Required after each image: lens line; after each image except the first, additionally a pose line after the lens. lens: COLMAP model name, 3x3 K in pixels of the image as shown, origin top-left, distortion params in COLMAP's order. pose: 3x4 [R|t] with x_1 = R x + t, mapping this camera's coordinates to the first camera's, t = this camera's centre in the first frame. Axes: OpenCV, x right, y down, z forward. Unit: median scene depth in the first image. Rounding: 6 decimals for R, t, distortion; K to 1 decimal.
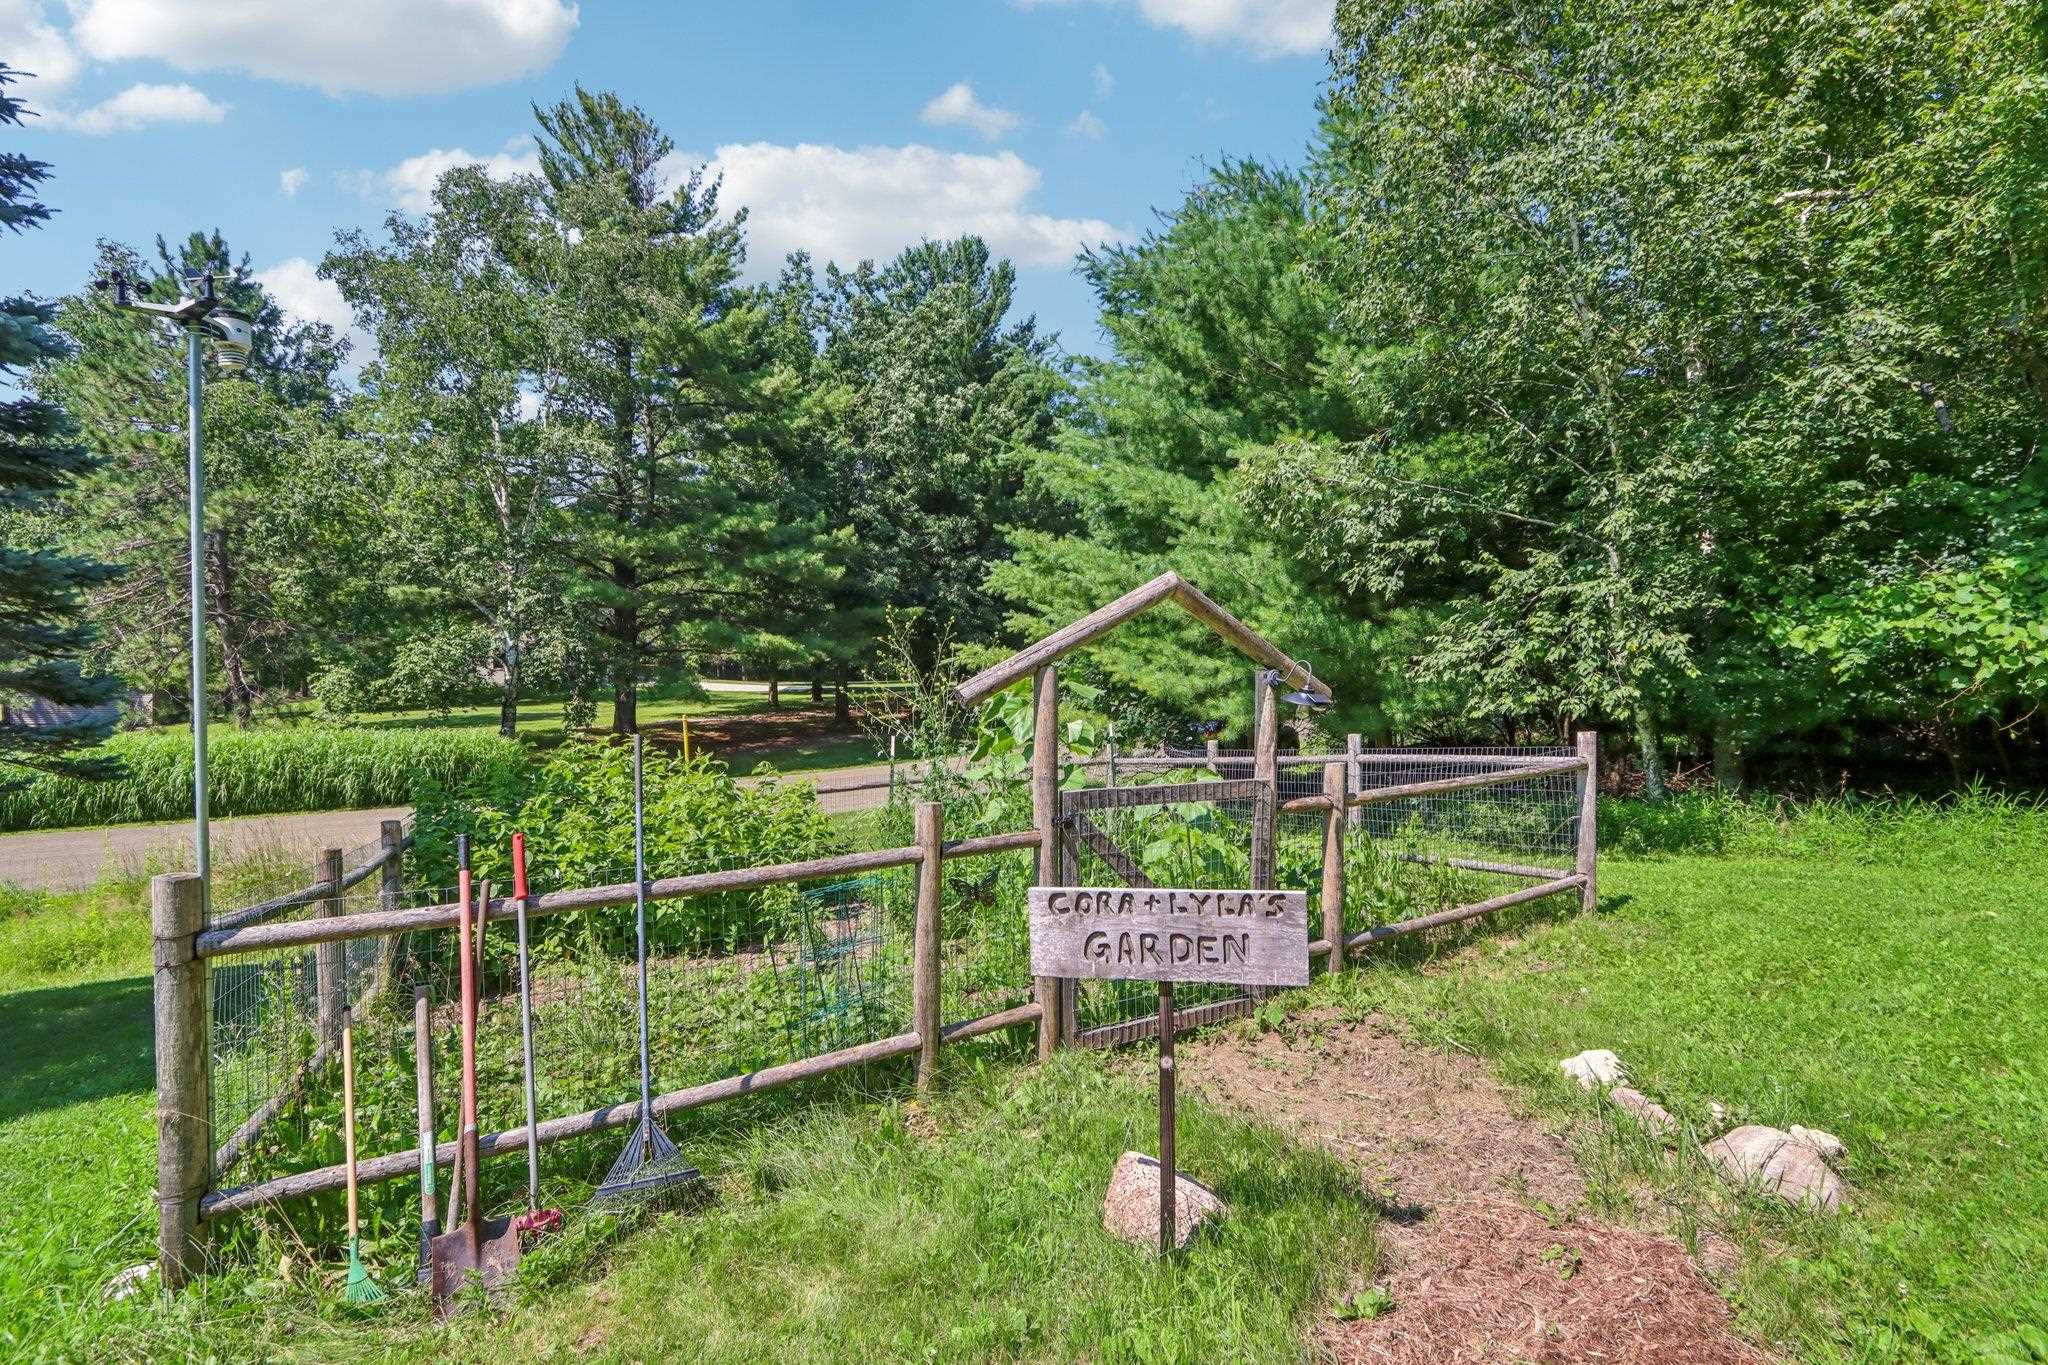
lens RADIAL K [[913.1, 0, 1029.3], [0, 913.1, 706.1], [0, 0, 1]] dist [-0.010031, 0.000182]
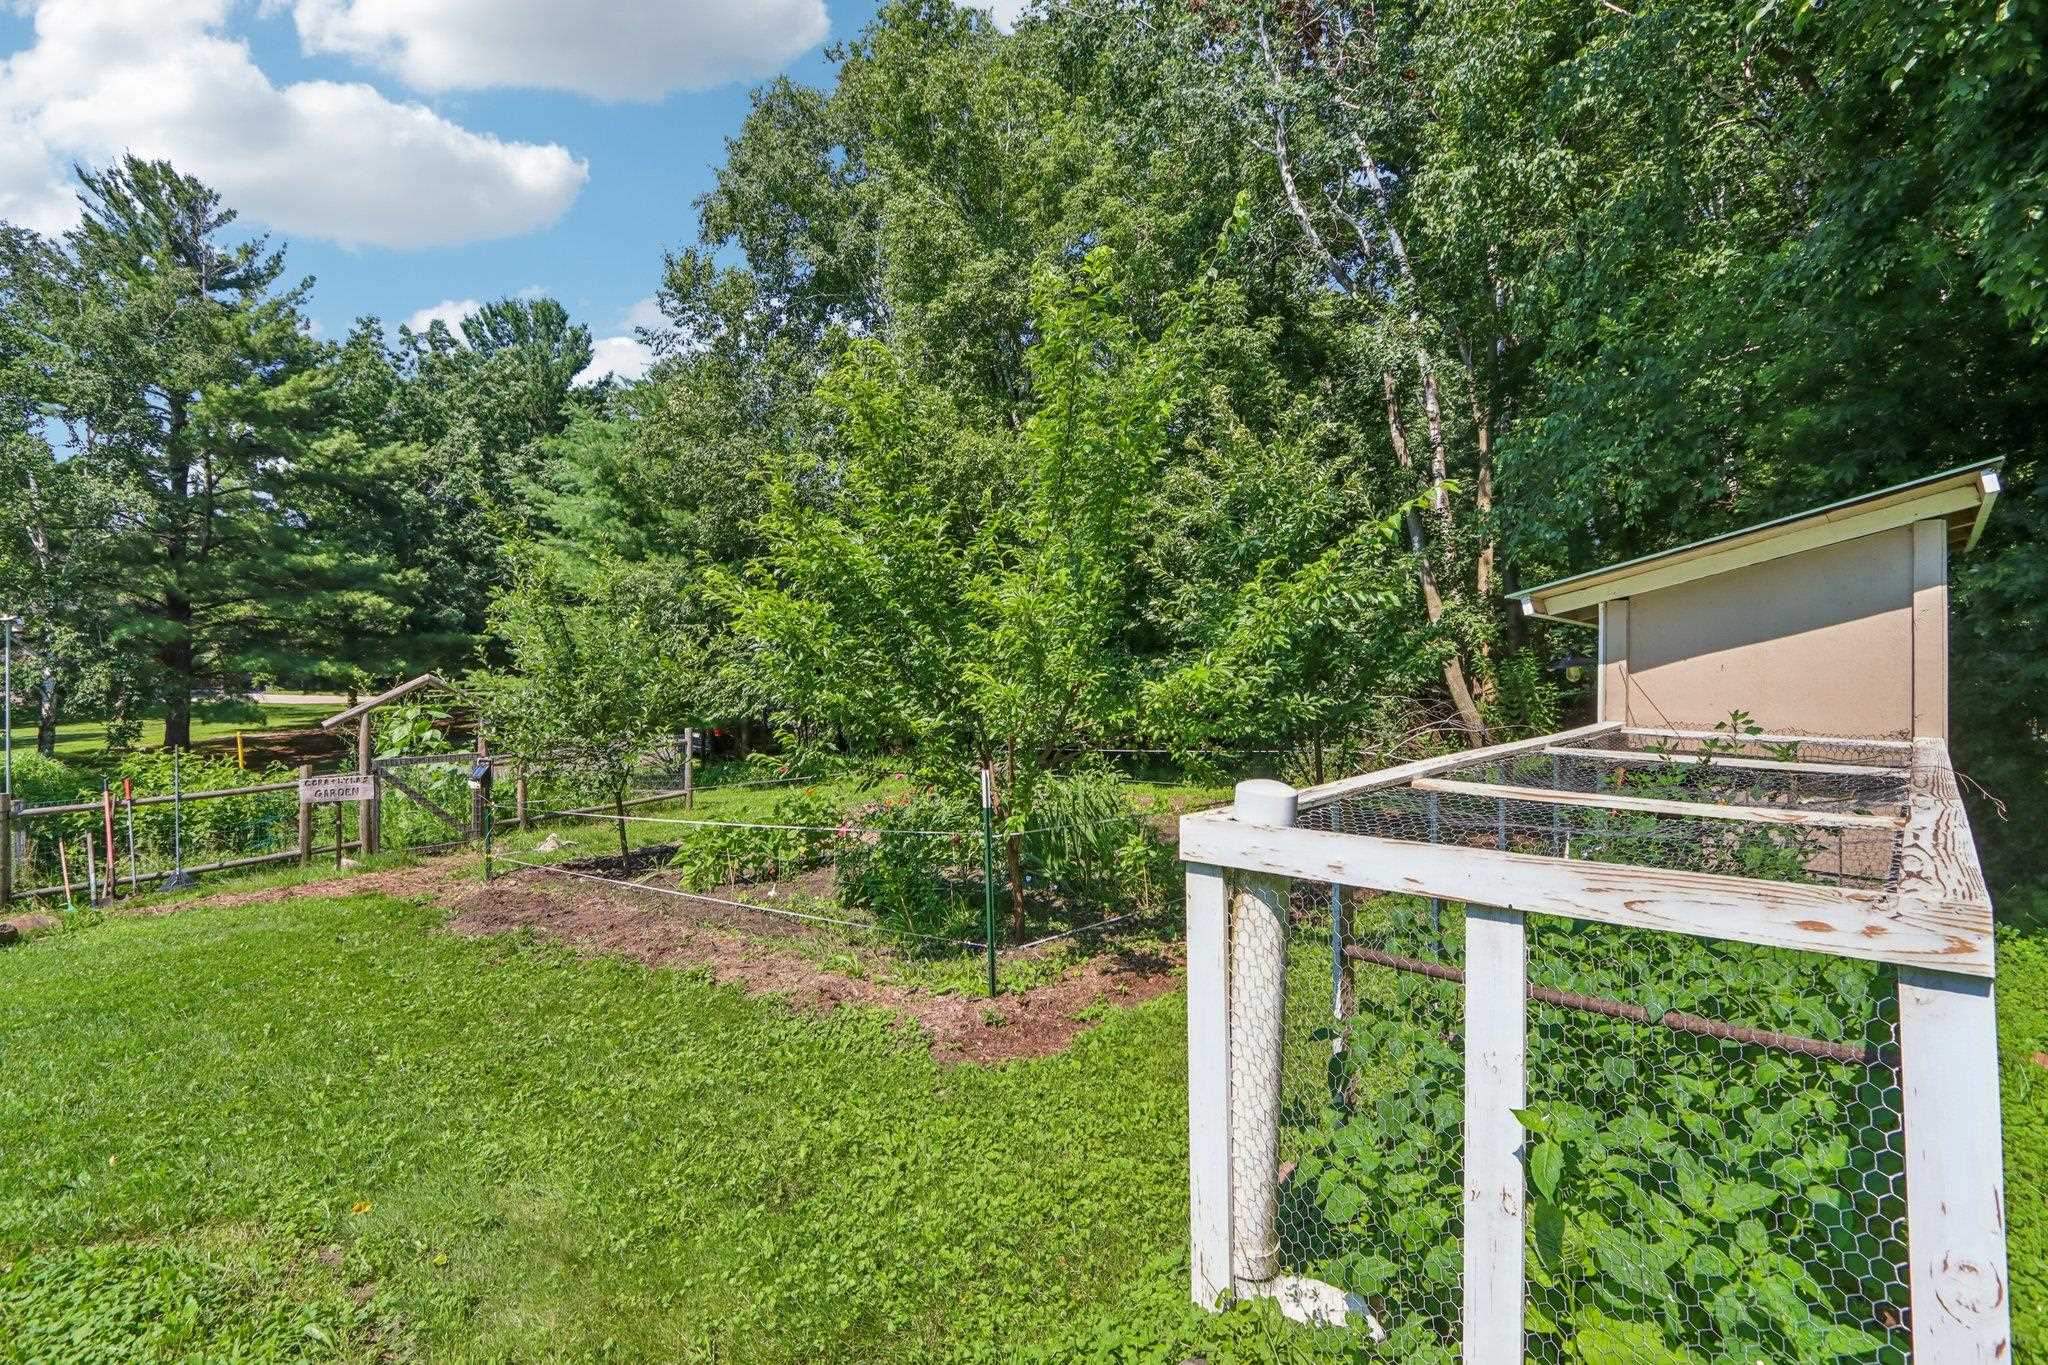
lens RADIAL K [[948.9, 0, 1023.3], [0, 948.9, 658.6], [0, 0, 1]] dist [-0.011442, 0.001576]
pose [[0.951088, -0.013320, 0.308633, 0.167016], [0.026982, 0.998834, -0.040042, -0.006952], [-0.307739, 0.046412, 0.950338, -0.370945]]
